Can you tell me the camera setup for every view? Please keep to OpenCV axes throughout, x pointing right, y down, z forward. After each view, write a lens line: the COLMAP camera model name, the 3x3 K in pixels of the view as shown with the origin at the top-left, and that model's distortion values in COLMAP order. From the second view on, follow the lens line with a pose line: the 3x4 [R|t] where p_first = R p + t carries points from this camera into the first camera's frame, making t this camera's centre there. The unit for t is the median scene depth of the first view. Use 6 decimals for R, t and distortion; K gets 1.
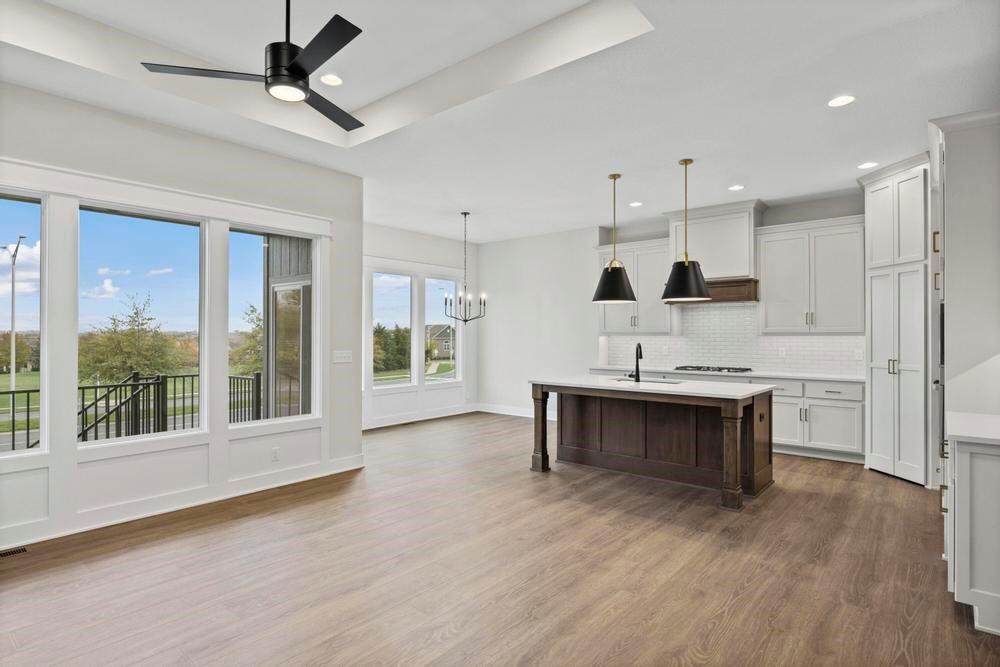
lens RADIAL K [[522.8, 0, 504.9], [0, 522.8, 332.7], [0, 0, 1]] dist [-0.011218, -0.002647]
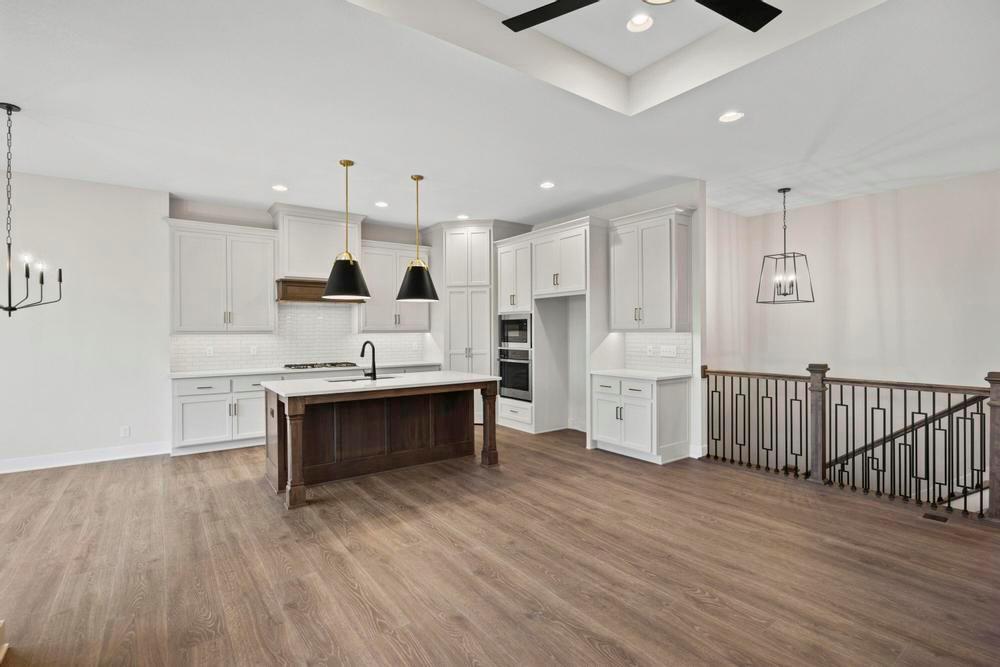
lens RADIAL K [[471.3, 0, 503.0], [0, 471.3, 334.2], [0, 0, 1]] dist [-0.011584, -0.003148]
pose [[0.243740, -0.009238, 0.969797, -0.545139], [0.003327, 0.999957, 0.008689, 0.000164], [-0.969835, 0.001108, 0.243760, 0.535033]]
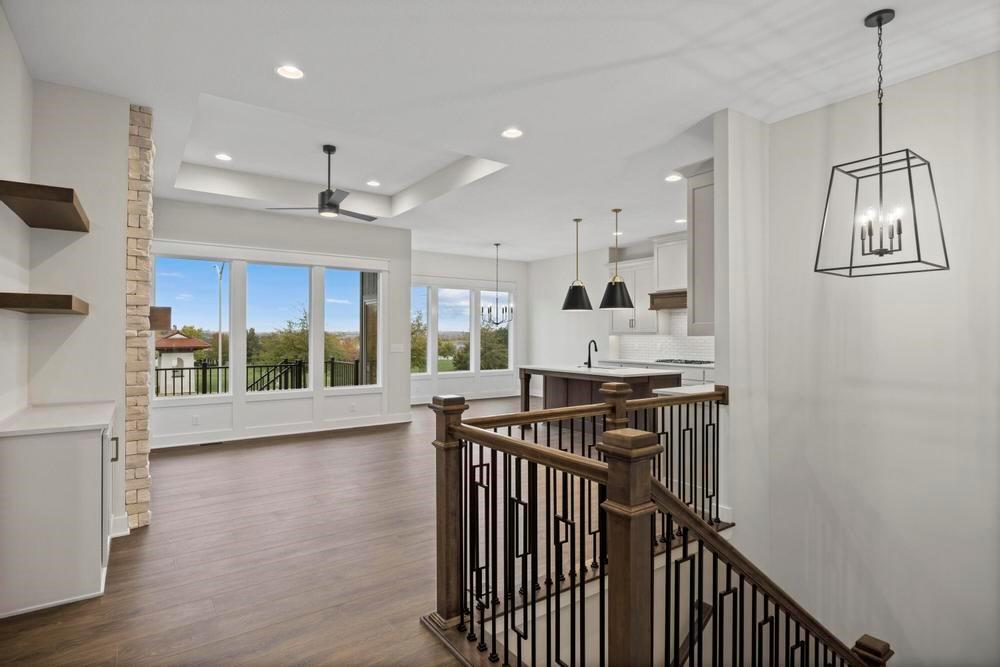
lens RADIAL K [[522.8, 0, 504.3], [0, 522.8, 330.1], [0, 0, 1]] dist [-0.011218, -0.002647]
pose [[0.965437, -0.001465, -0.260632, 0.391899], [0.000066, 0.999986, -0.005378, 0.000829], [0.260636, 0.005175, 0.965423, -0.399505]]
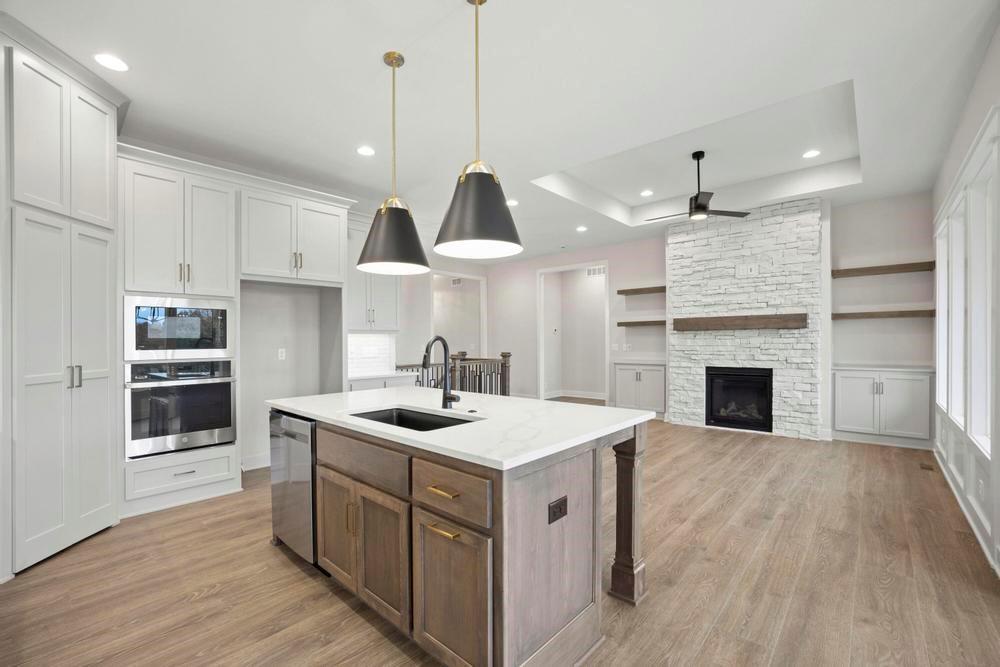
lens RADIAL K [[432.6, 0, 515.8], [0, 432.6, 349.2], [0, 0, 1]] dist [-0.034623, 0.006856]
pose [[-0.999888, 0.009302, 0.011738, 0.160986], [0.009486, 0.999832, 0.015701, 0.026924], [-0.011590, 0.015811, -0.999808, 1.405393]]
